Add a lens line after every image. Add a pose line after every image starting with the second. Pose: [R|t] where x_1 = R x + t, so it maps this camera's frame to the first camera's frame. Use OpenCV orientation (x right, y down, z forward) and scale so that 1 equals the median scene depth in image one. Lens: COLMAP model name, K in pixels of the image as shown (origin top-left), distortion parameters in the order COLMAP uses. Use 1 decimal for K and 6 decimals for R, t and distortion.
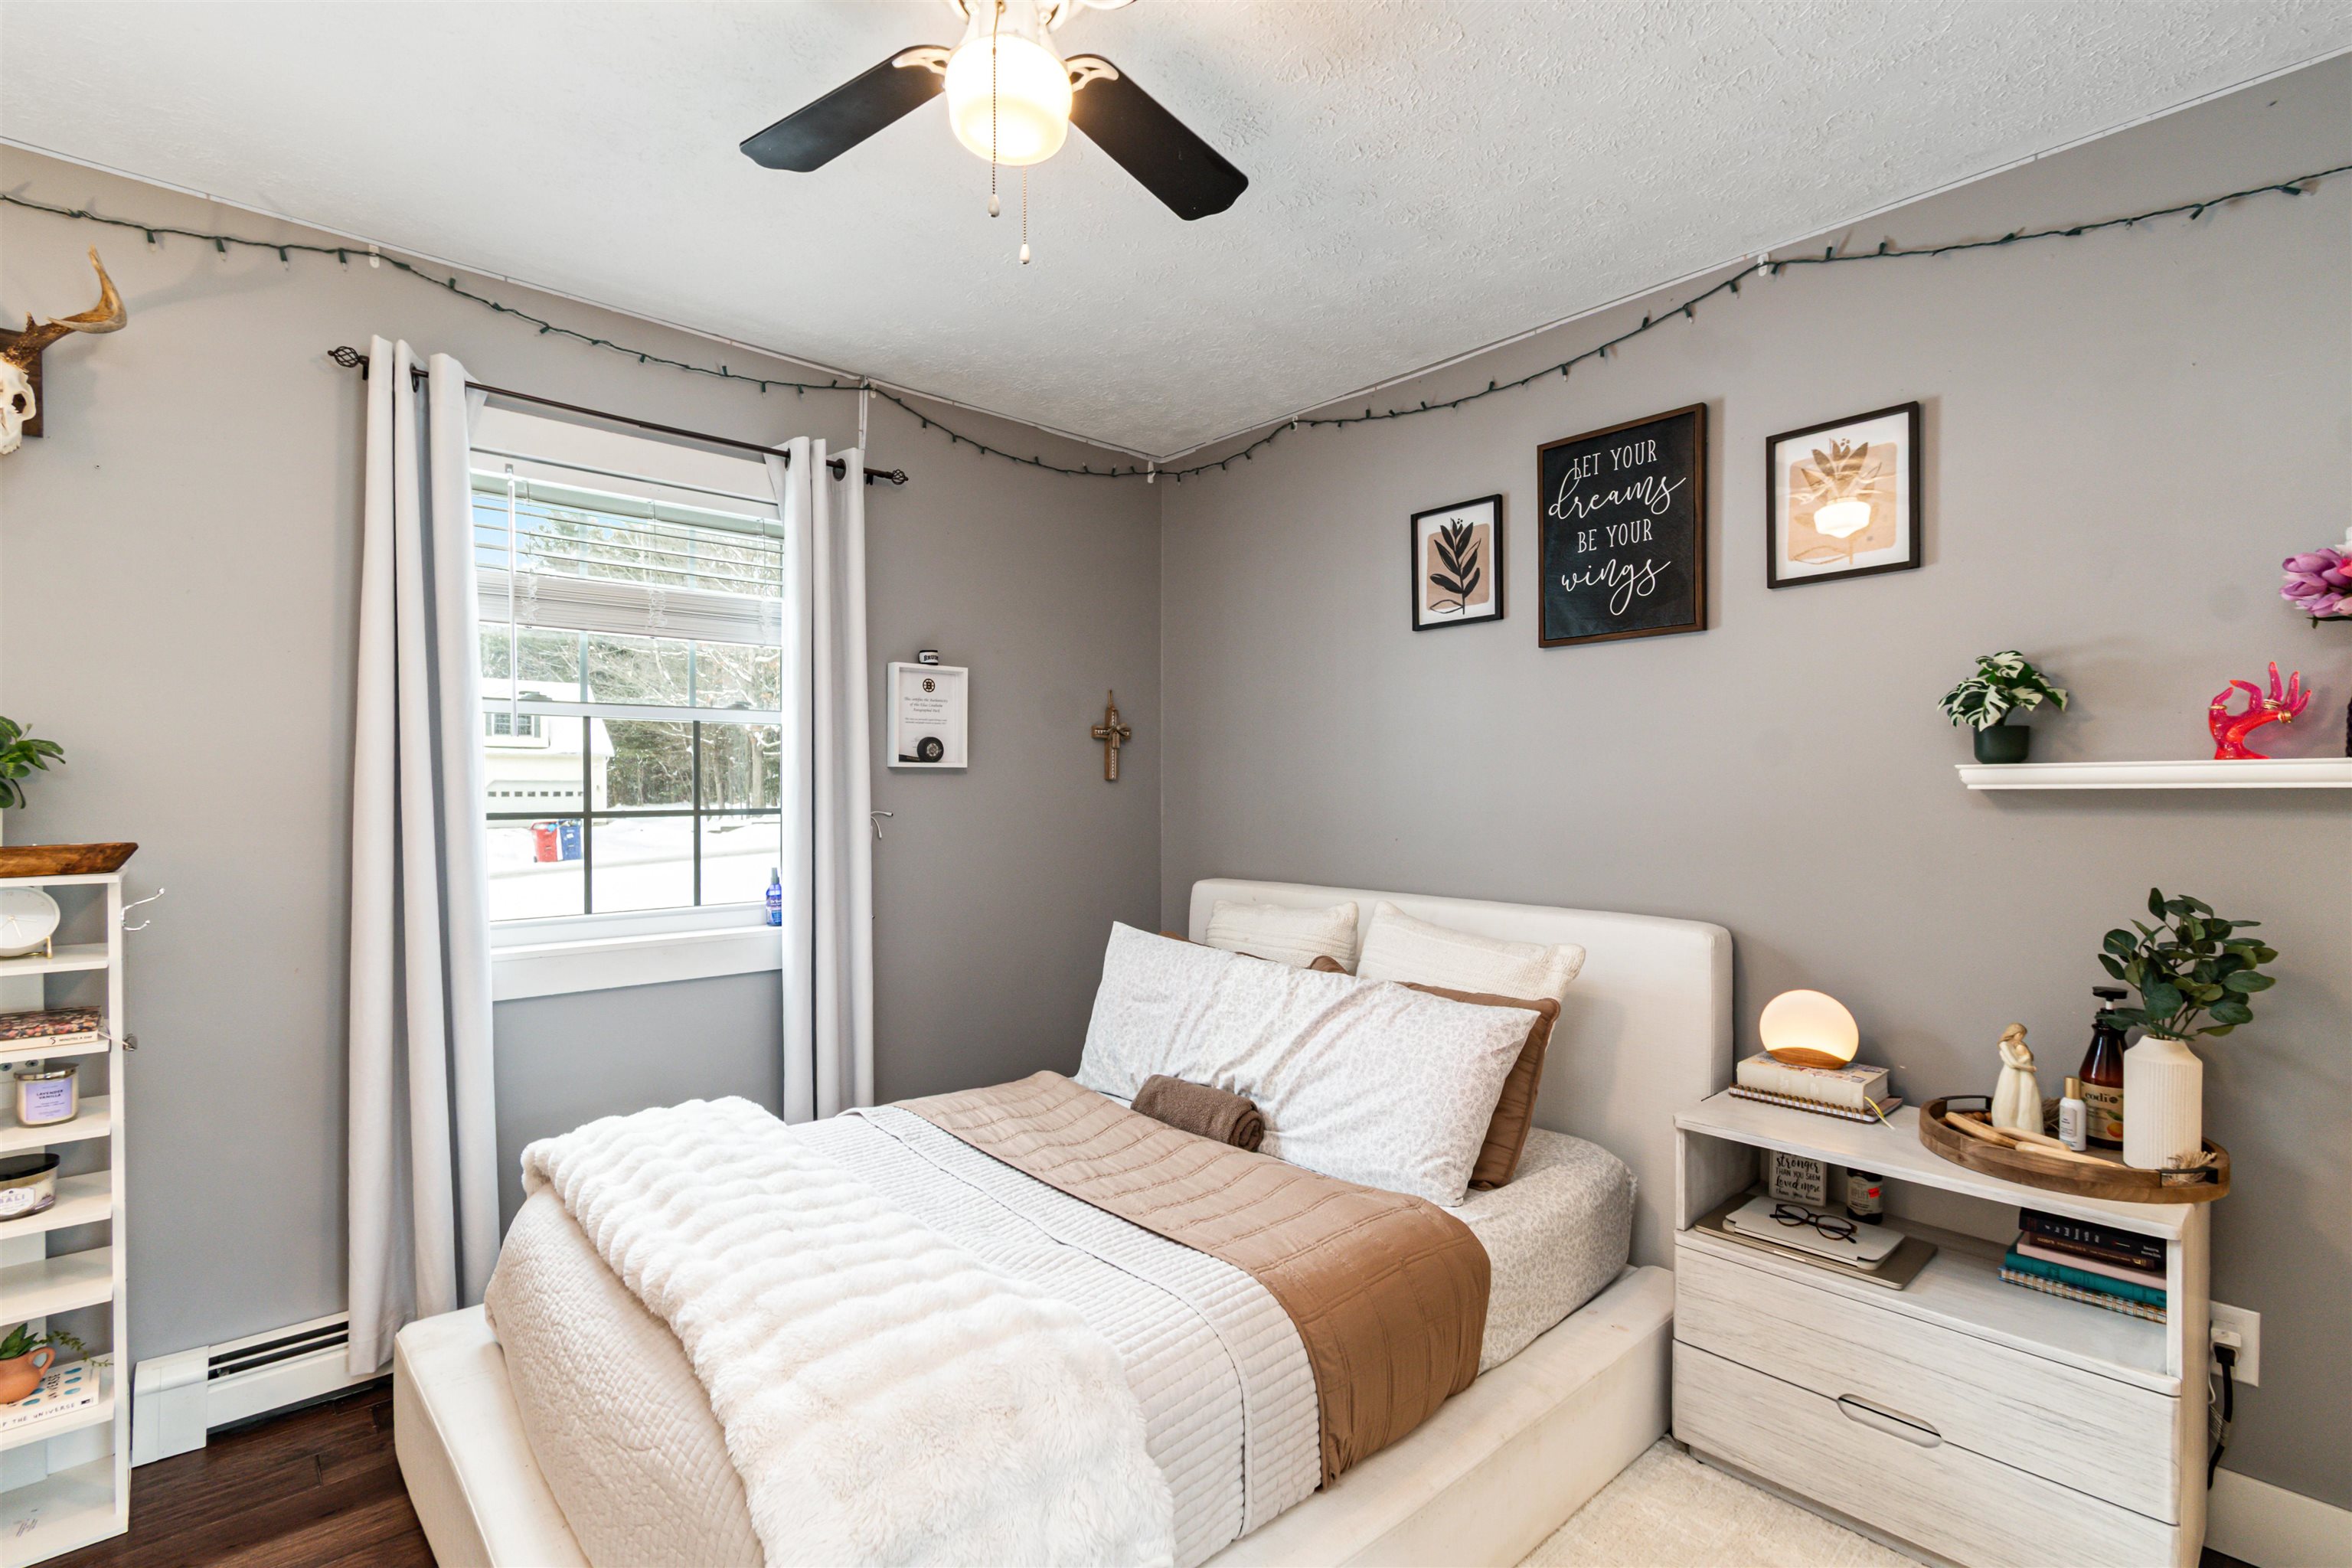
lens RADIAL K [[1064.1, 0, 1228.6], [0, 1064.1, 791.8], [0, 0, 1]] dist [0.002298, -0.000780]
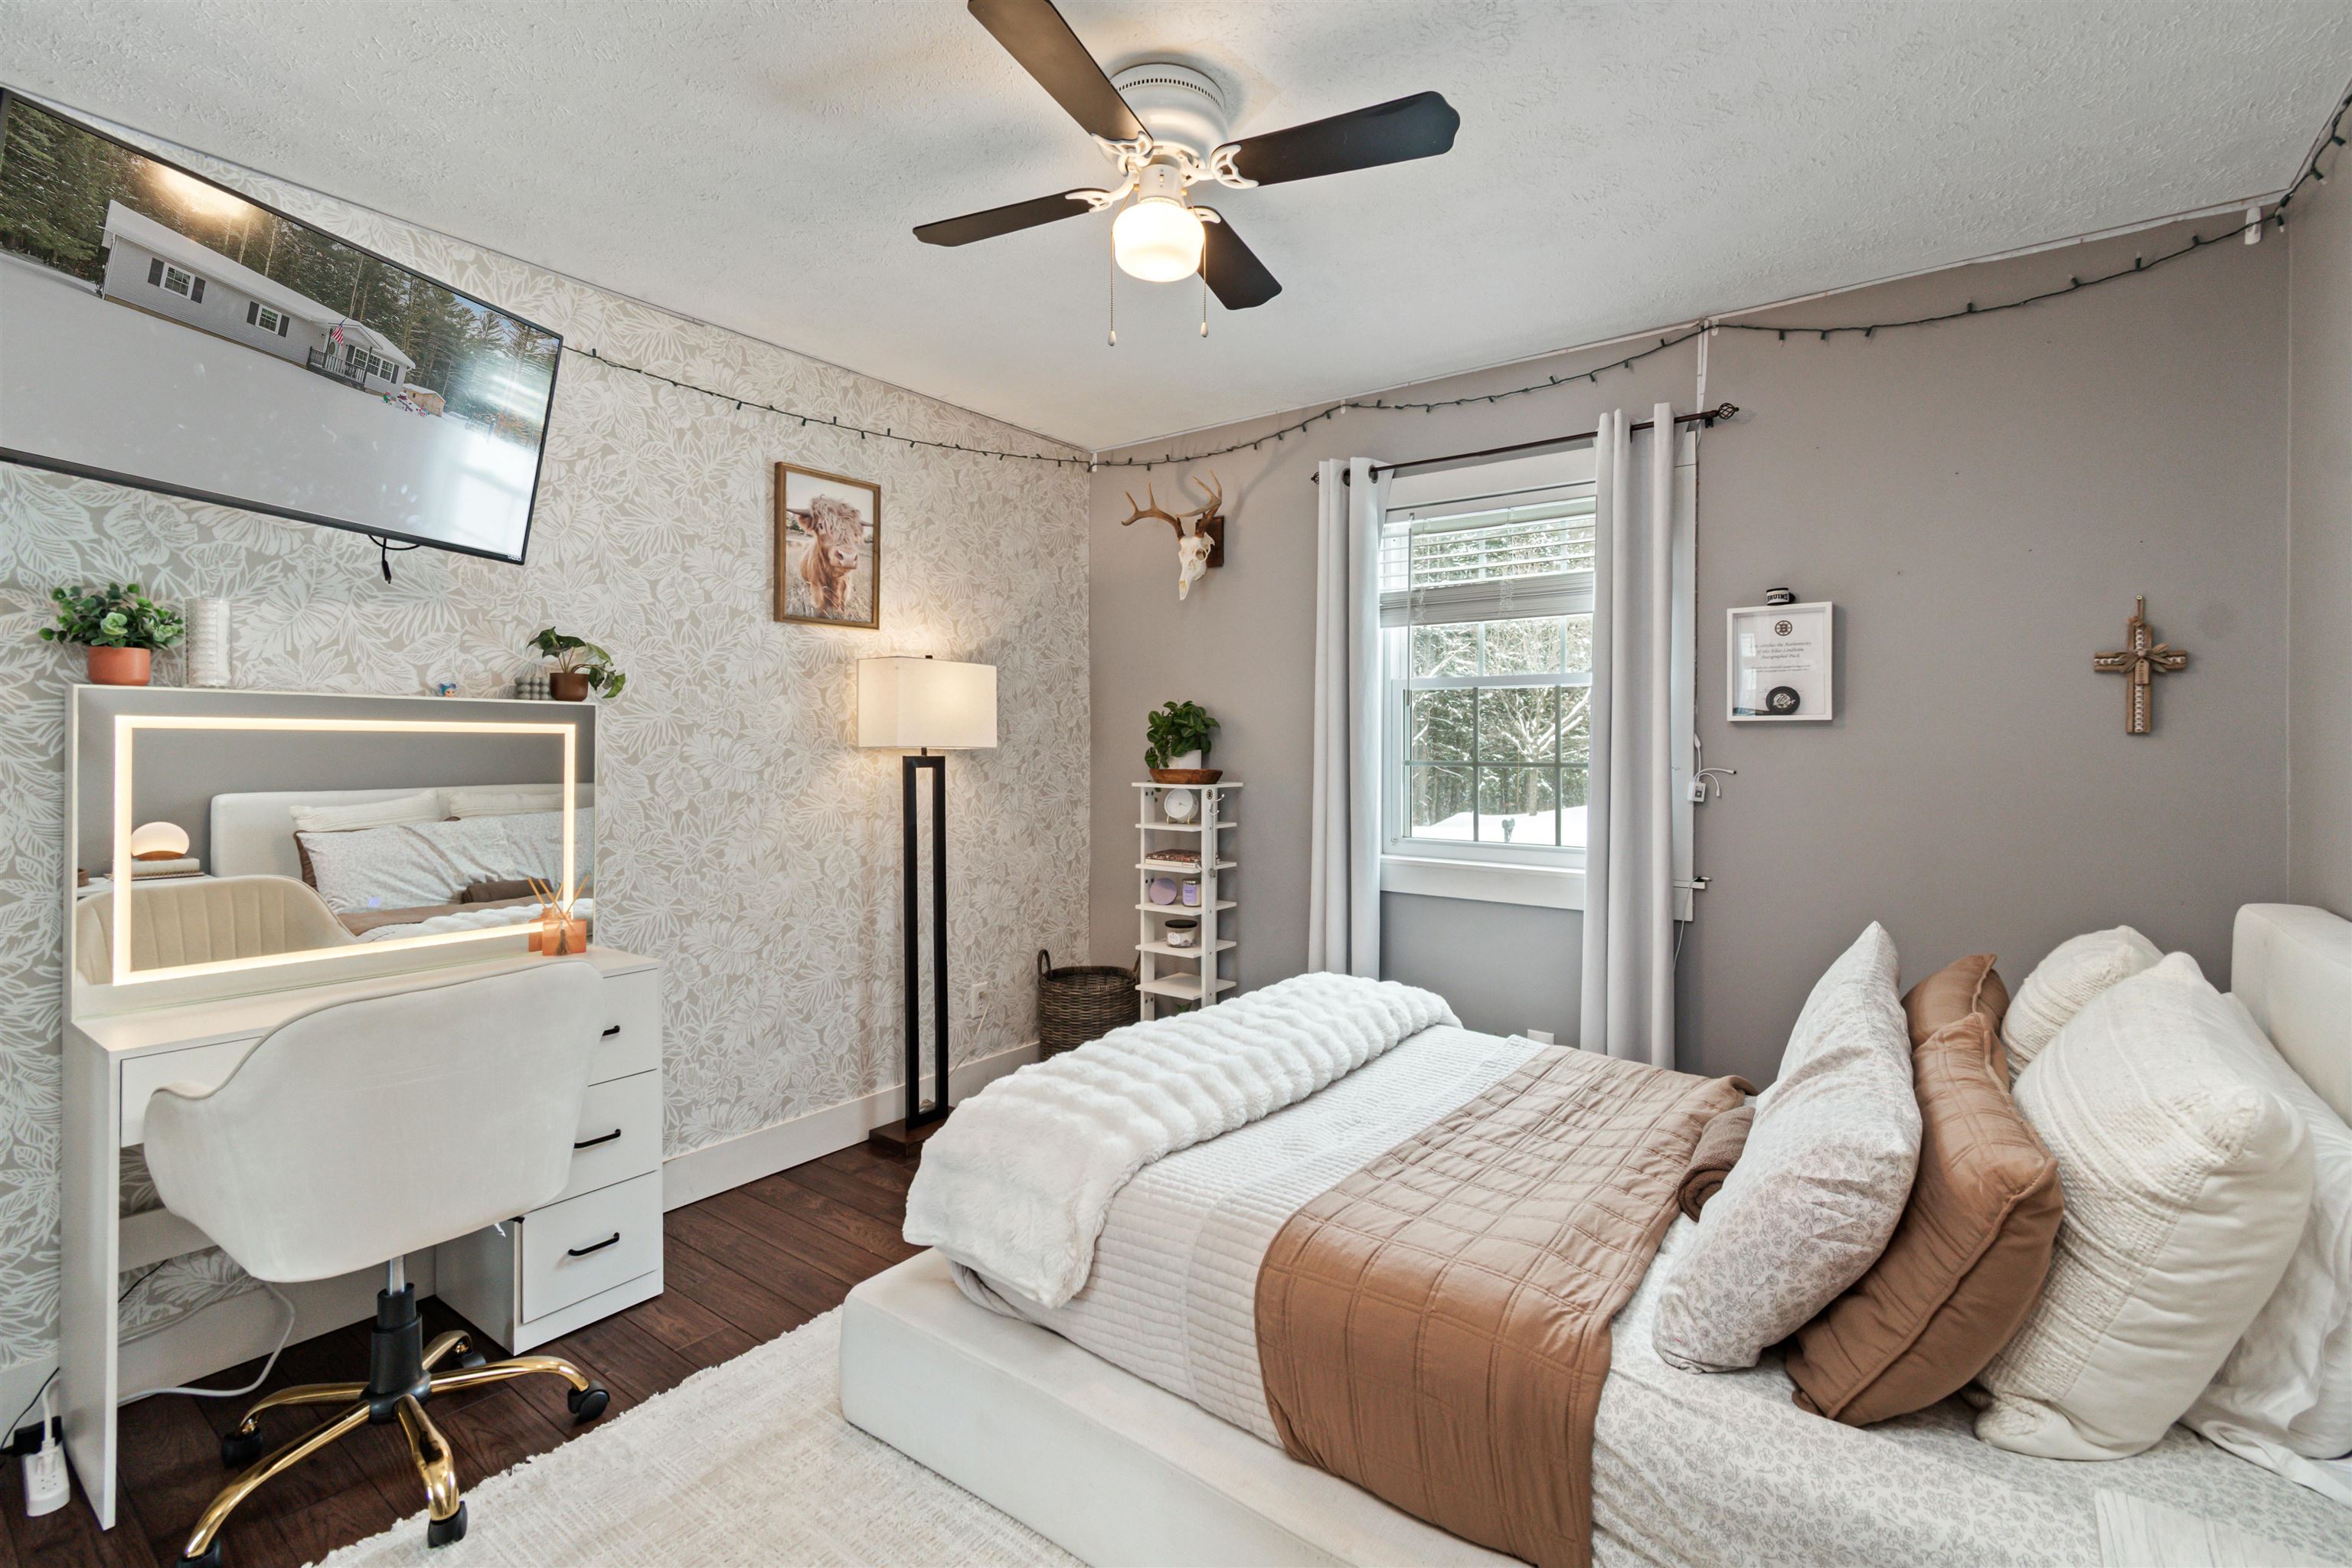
lens RADIAL K [[1048.4, 0, 1191.6], [0, 1048.4, 752.0], [0, 0, 1]] dist [0.001402, -0.000492]
pose [[0.175354, 0.002532, -0.984502, 0.528527], [-0.013050, 0.999915, 0.000248, 0.009783], [0.984419, 0.012804, 0.175372, 0.390845]]
